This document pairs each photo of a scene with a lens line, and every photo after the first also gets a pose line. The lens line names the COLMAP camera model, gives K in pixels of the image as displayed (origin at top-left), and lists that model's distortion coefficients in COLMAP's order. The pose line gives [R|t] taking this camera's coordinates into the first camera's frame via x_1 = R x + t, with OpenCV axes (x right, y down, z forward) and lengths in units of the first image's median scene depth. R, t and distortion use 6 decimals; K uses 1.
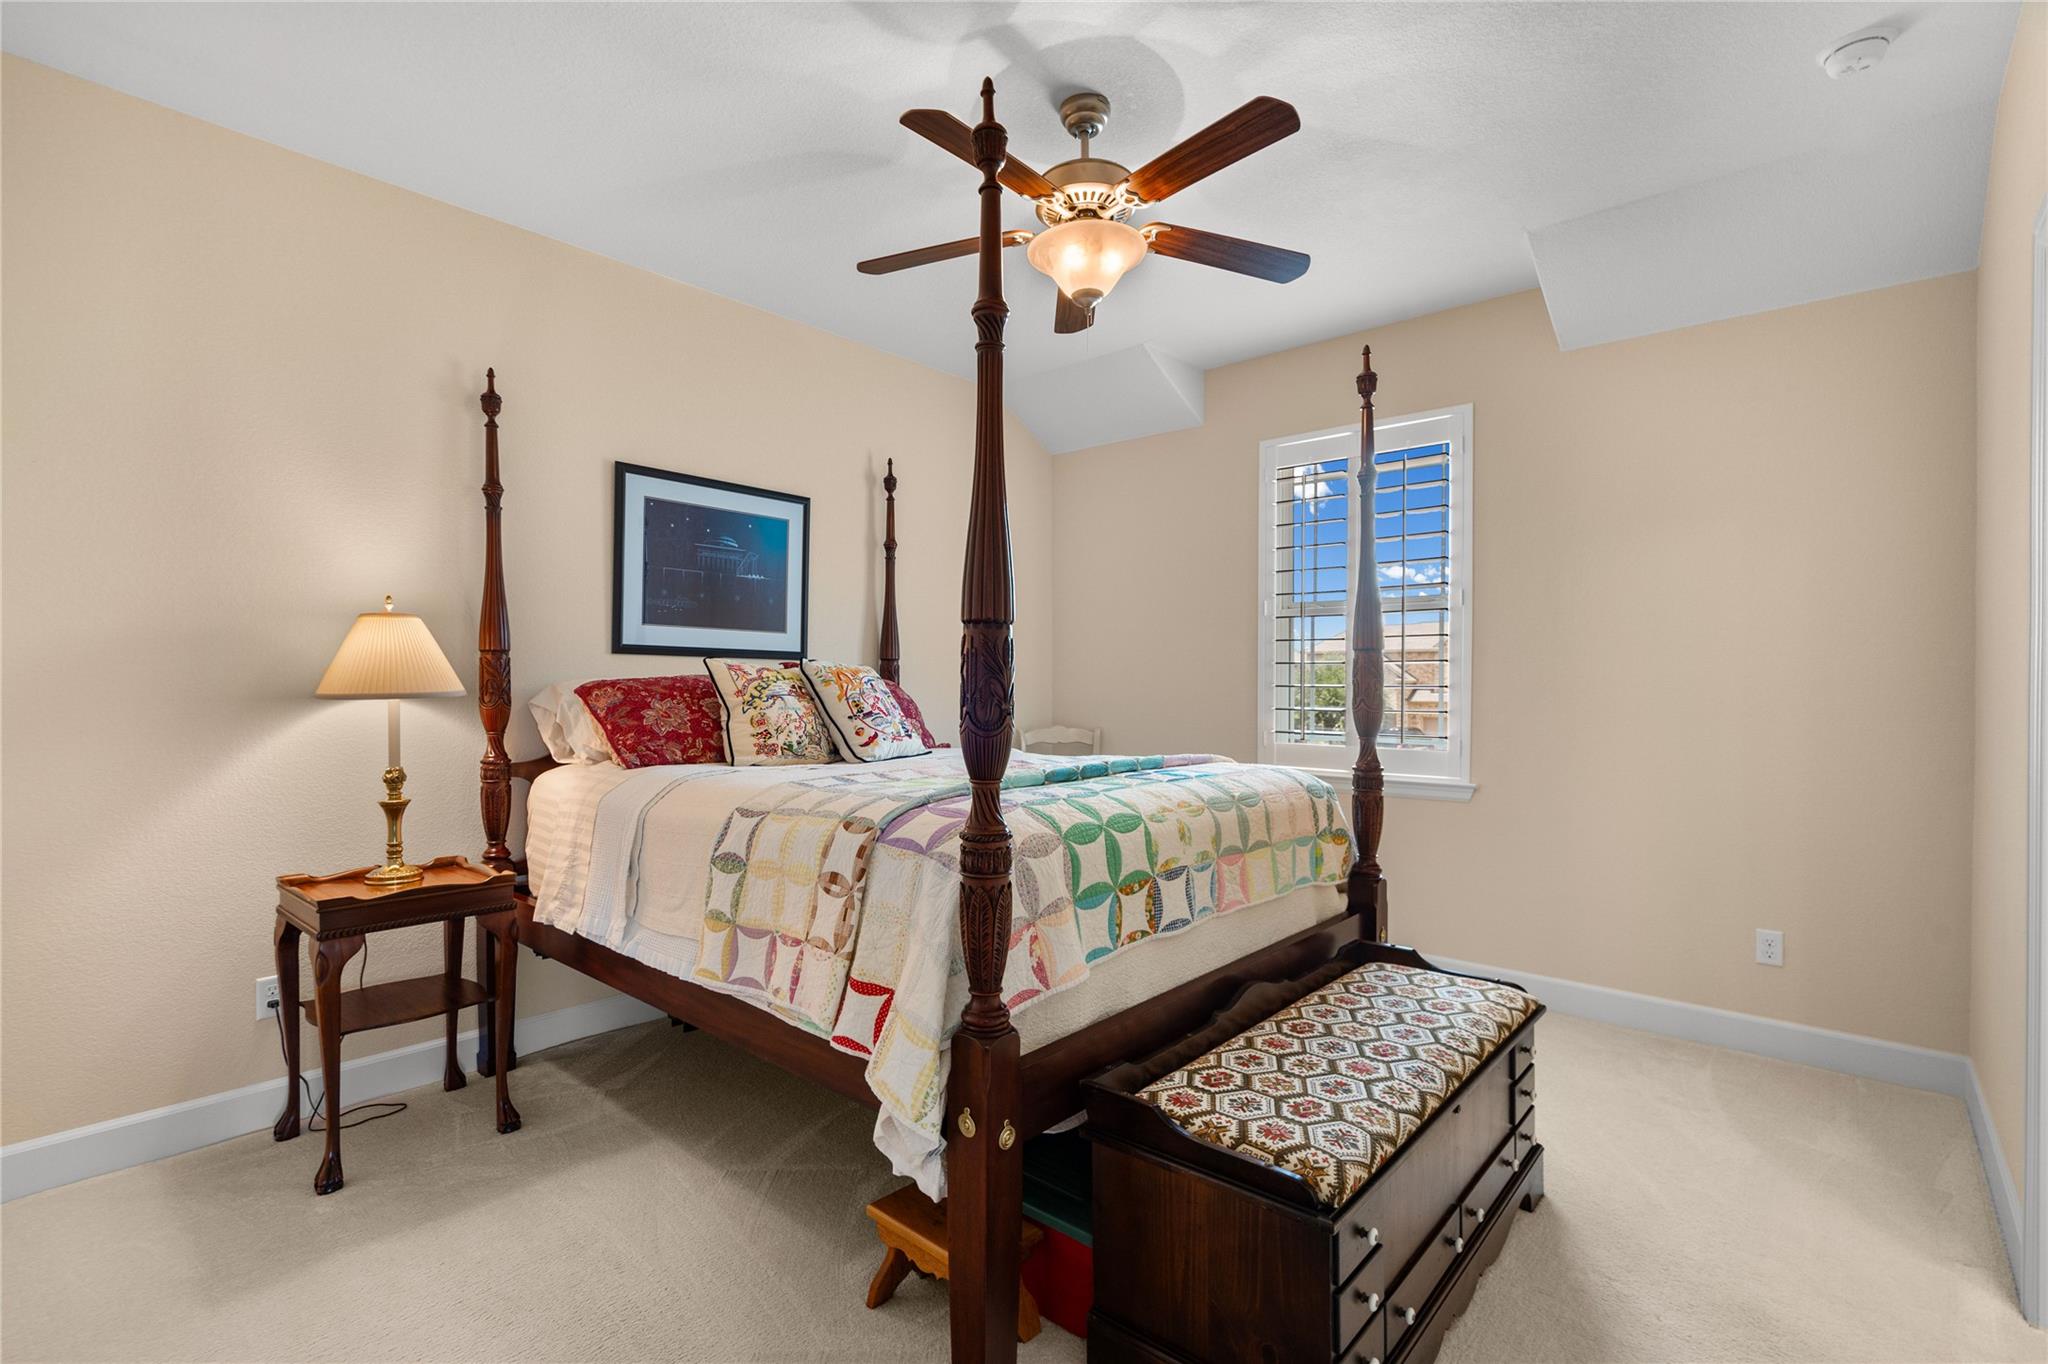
lens RADIAL K [[944.0, 0, 1015.4], [0, 944.0, 691.3], [0, 0, 1]] dist [-0.002905, 0.000039]
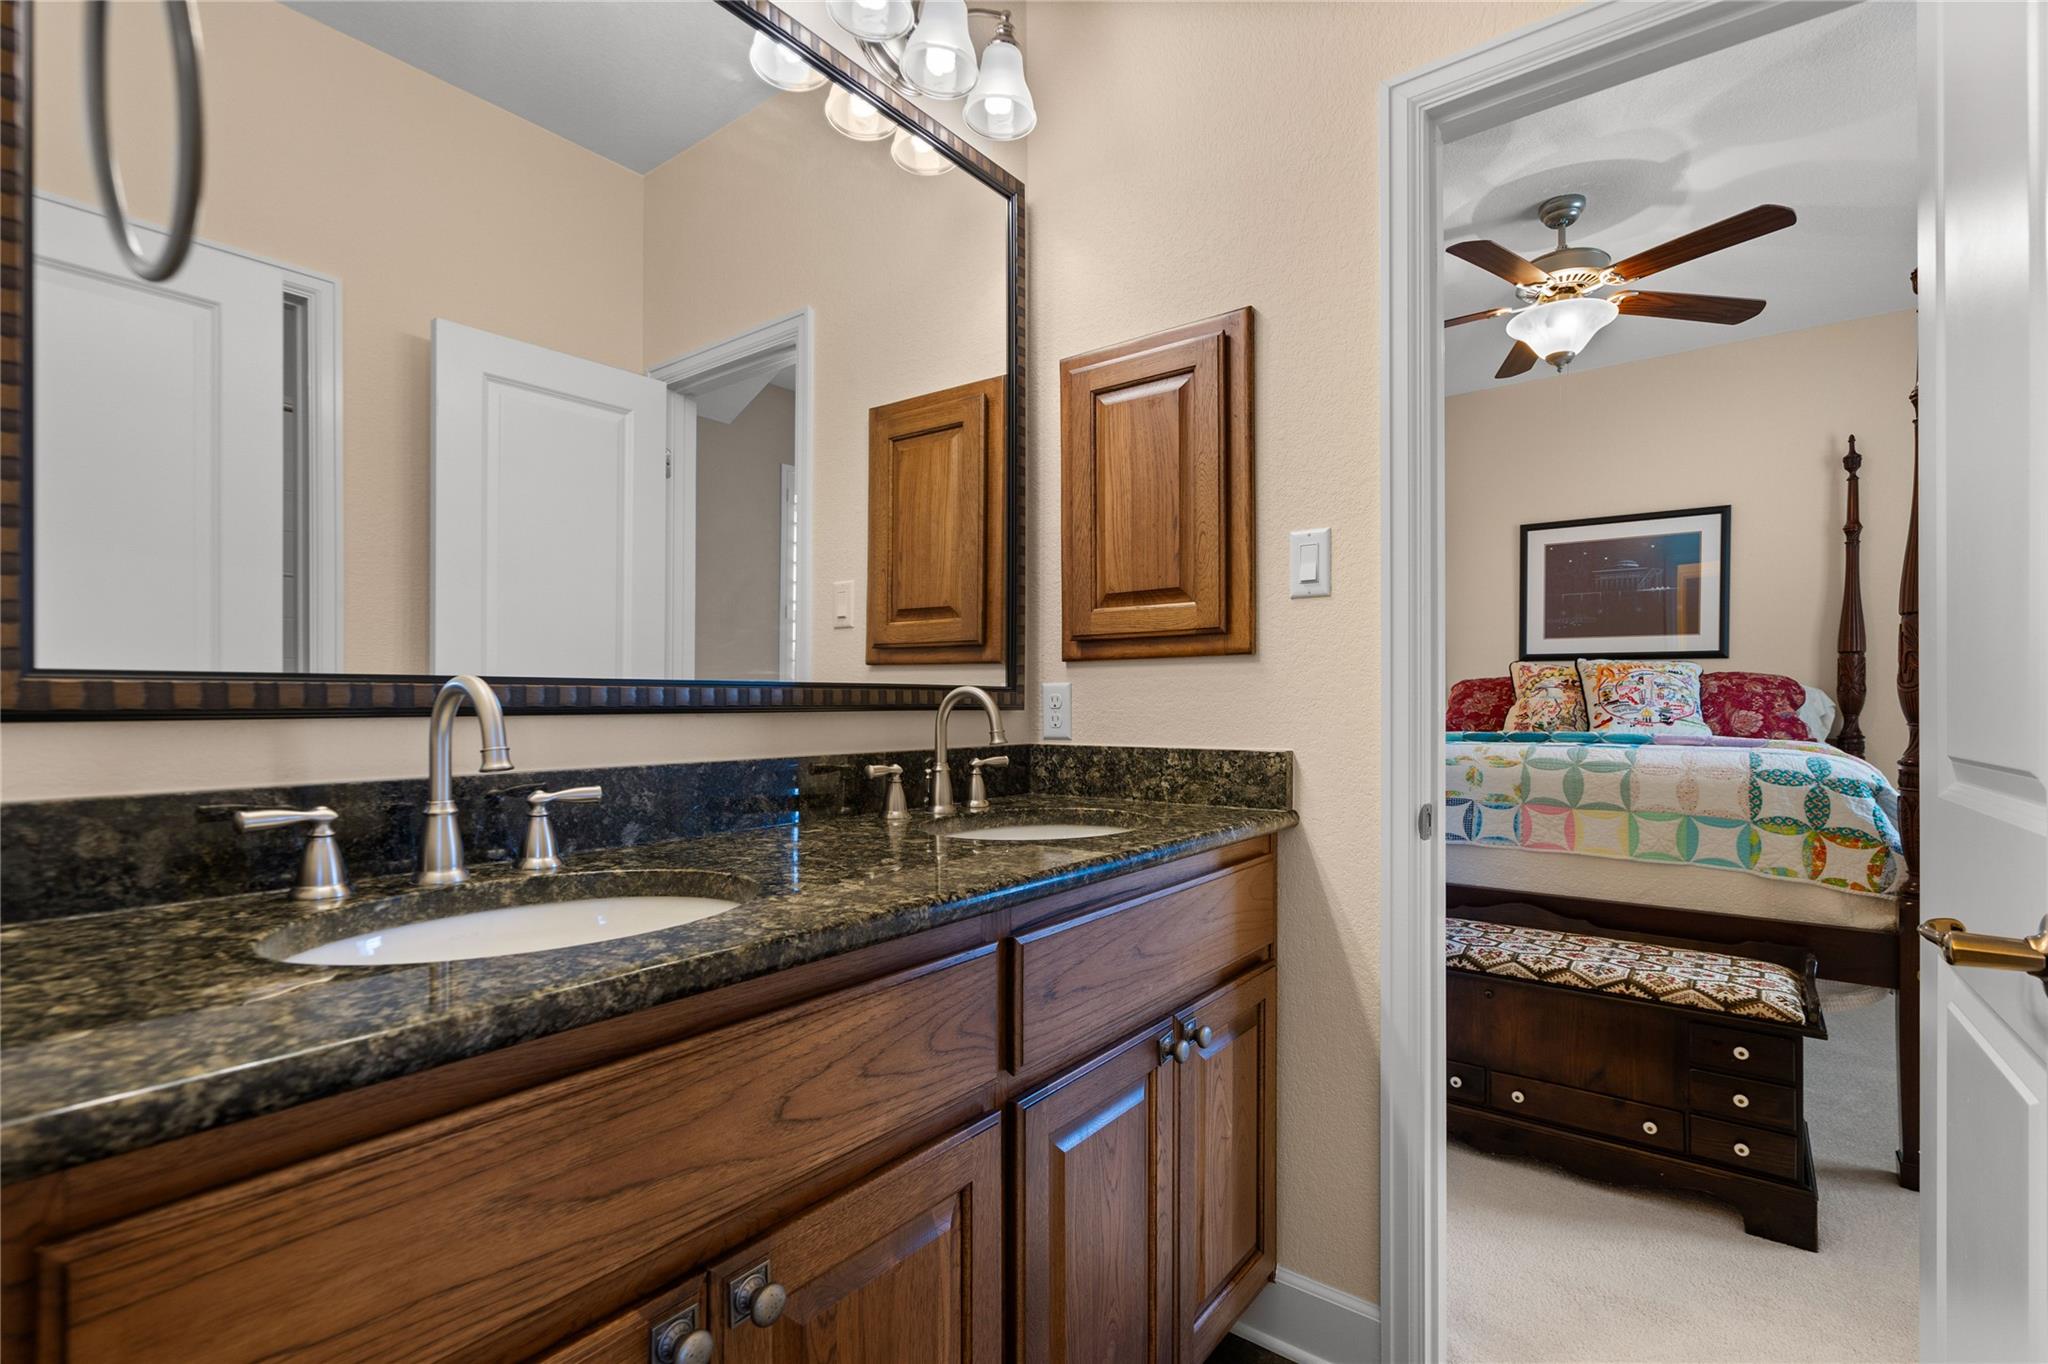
lens RADIAL K [[944.0, 0, 1015.4], [0, 944.0, 691.3], [0, 0, 1]] dist [-0.002905, 0.000039]
pose [[0.070265, -0.015295, -0.997411, 0.923470], [-0.007524, 0.999846, -0.015862, 0.032829], [0.997500, 0.008619, 0.070139, 0.147618]]
